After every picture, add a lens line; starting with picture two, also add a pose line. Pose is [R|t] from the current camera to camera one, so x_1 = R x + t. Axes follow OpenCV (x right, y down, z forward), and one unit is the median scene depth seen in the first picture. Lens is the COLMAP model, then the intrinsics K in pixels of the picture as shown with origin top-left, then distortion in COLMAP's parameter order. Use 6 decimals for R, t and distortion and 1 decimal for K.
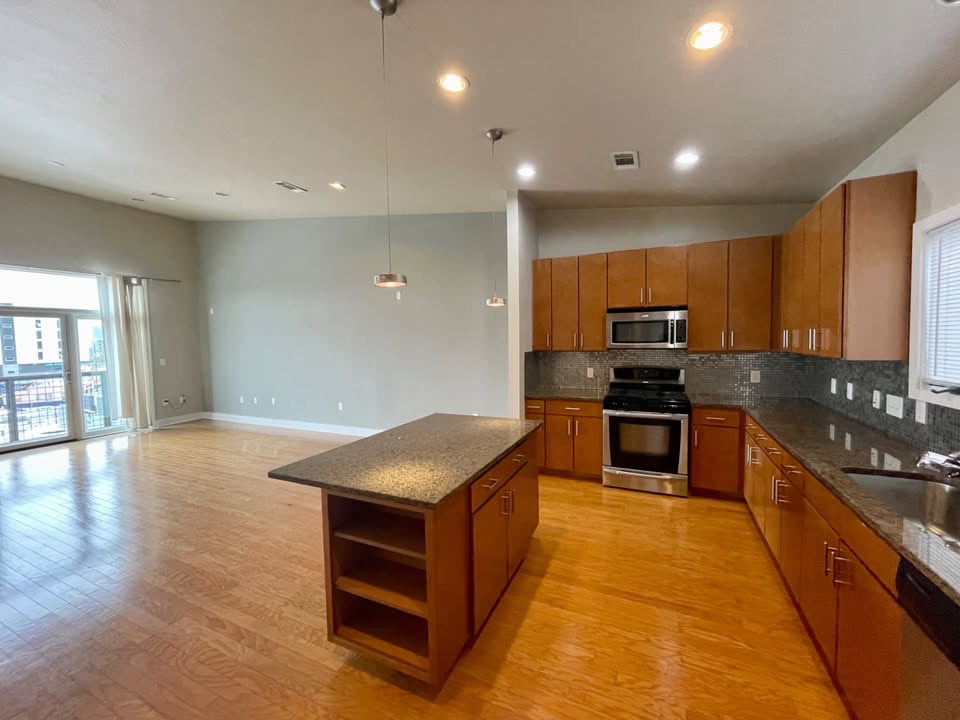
lens RADIAL K [[385.9, 0, 481.3], [0, 385.9, 358.5], [0, 0, 1]] dist [-0.003427, -0.000388]
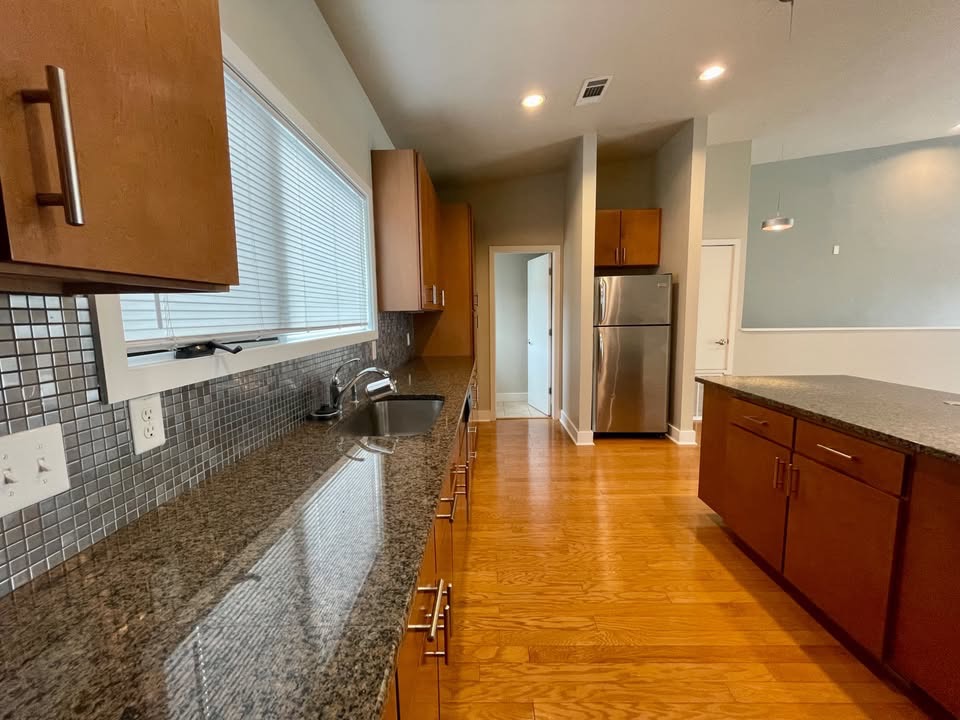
lens RADIAL K [[385.9, 0, 481.3], [0, 385.9, 358.5], [0, 0, 1]] dist [-0.003427, -0.000388]
pose [[-0.915744, 0.074710, -0.394756, 0.532622], [0.009911, 0.986460, 0.163701, 0.004889], [0.401641, 0.145996, -0.904085, 0.818869]]
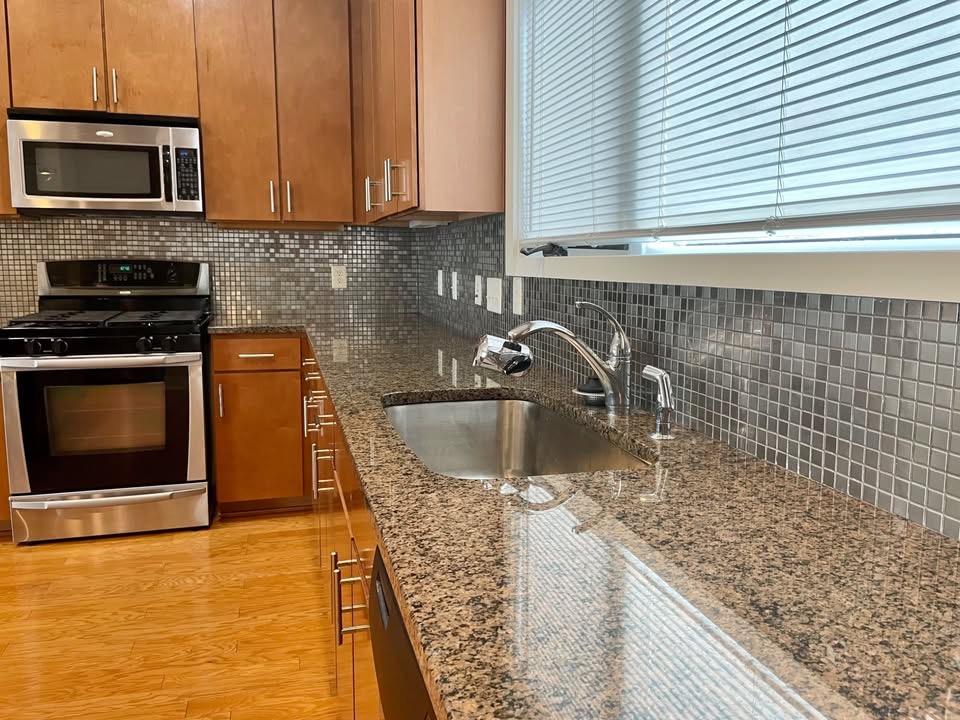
lens RADIAL K [[730.6, 0, 483.2], [0, 730.6, 345.8], [0, 0, 1]] dist [0.095358, -0.134025]
pose [[0.759656, -0.059692, 0.647580, 0.201914], [0.015505, 0.997158, 0.073726, 0.072160], [-0.650141, -0.045966, 0.758422, 0.095663]]
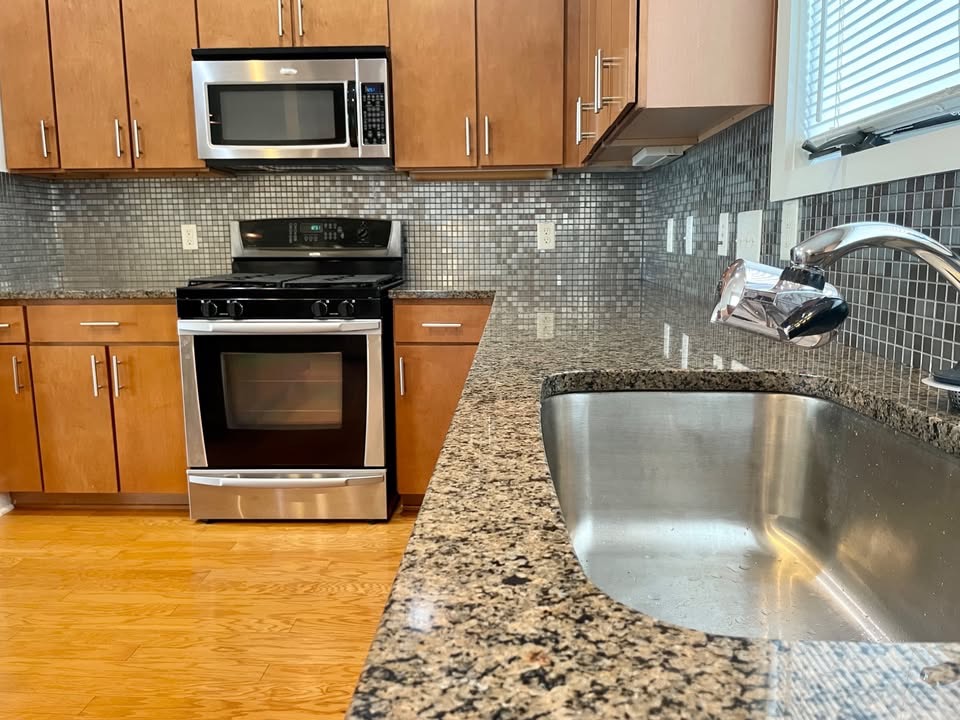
lens RADIAL K [[731.8, 0, 482.7], [0, 731.8, 353.4], [0, 0, 1]] dist [0.099839, -0.152156]
pose [[0.924290, -0.050762, 0.378301, 0.319835], [0.014339, 0.995035, 0.098484, 0.099914], [-0.381422, -0.085604, 0.920429, 0.237507]]
